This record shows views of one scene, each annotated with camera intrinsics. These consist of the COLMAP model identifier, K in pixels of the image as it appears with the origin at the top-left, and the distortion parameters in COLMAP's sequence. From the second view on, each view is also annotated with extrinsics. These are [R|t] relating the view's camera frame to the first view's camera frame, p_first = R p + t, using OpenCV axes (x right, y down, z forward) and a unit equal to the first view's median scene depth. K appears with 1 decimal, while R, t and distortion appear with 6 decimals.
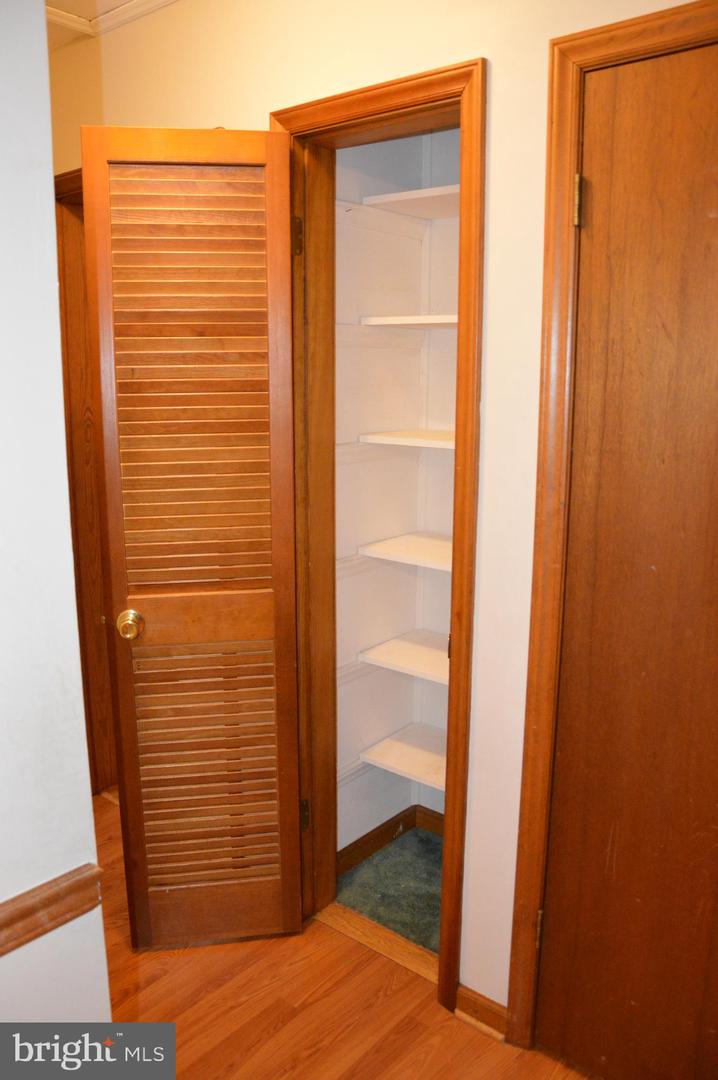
lens RADIAL K [[868.4, 0, 356.9], [0, 868.4, 533.6], [0, 0, 1]] dist [-0.160796, 0.130420]
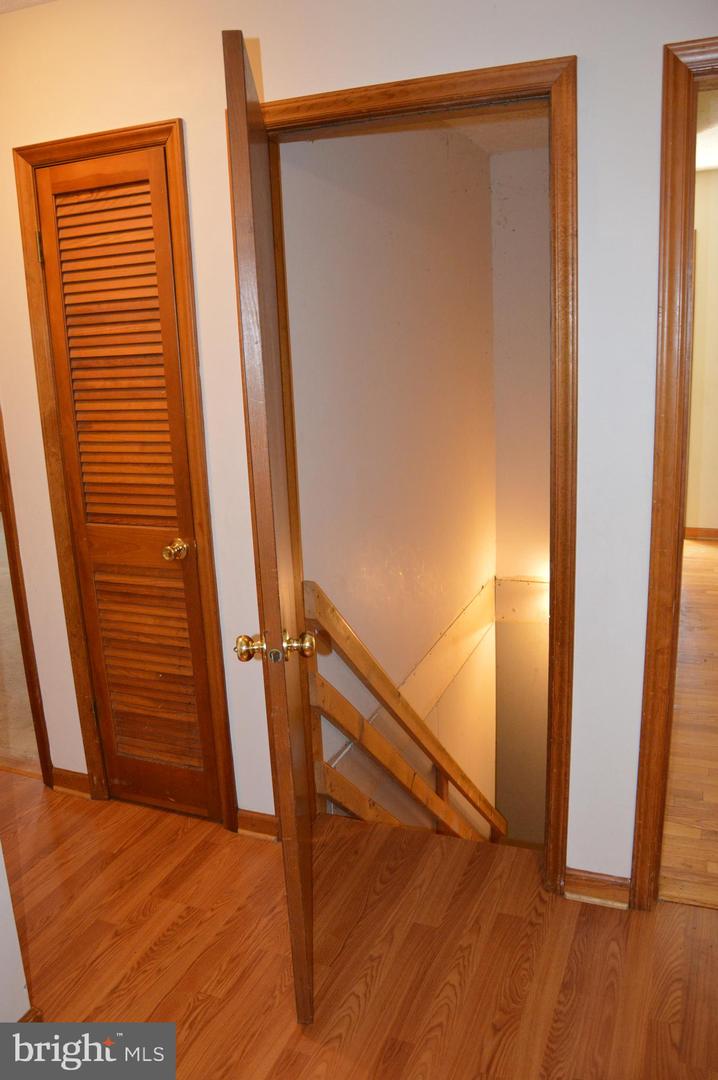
lens RADIAL K [[868.4, 0, 356.9], [0, 868.4, 533.6], [0, 0, 1]] dist [-0.160796, 0.130420]
pose [[0.950287, -0.114145, 0.289701, -0.040810], [0.106004, 0.993405, 0.043691, 0.069724], [-0.292777, -0.010810, 0.956120, -0.344723]]
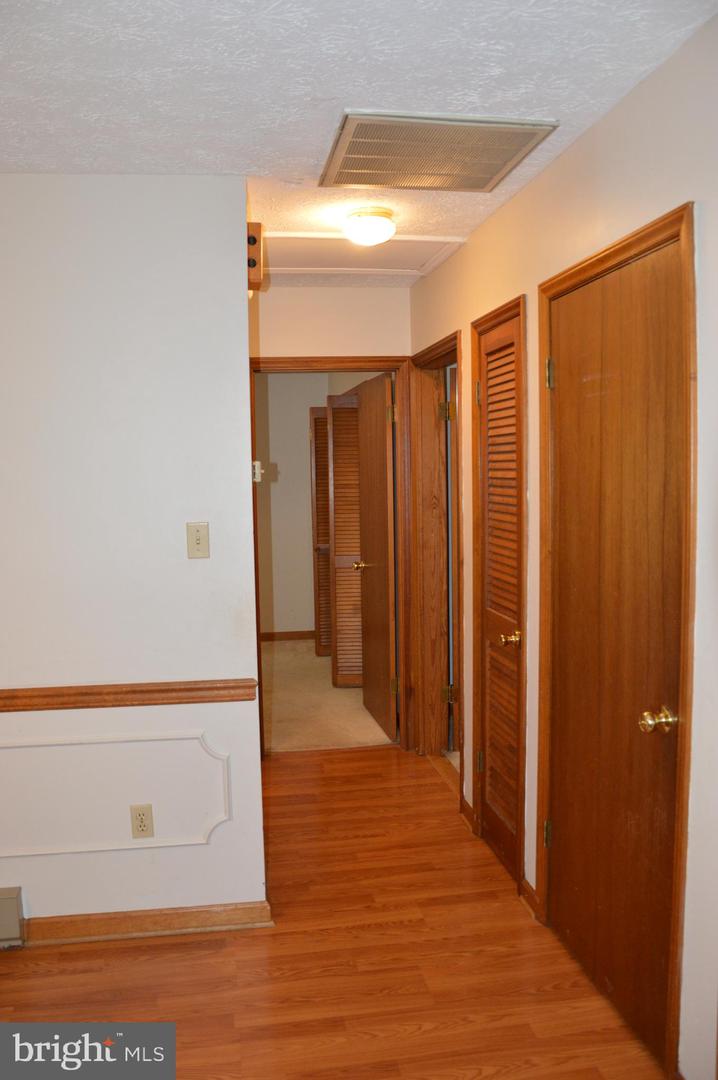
lens RADIAL K [[868.4, 0, 356.9], [0, 868.4, 533.6], [0, 0, 1]] dist [-0.160796, 0.130420]
pose [[0.764948, 0.035646, -0.643105, 0.859134], [-0.110984, 0.990828, -0.077090, 0.083532], [0.634459, 0.130344, 0.761888, -0.419956]]
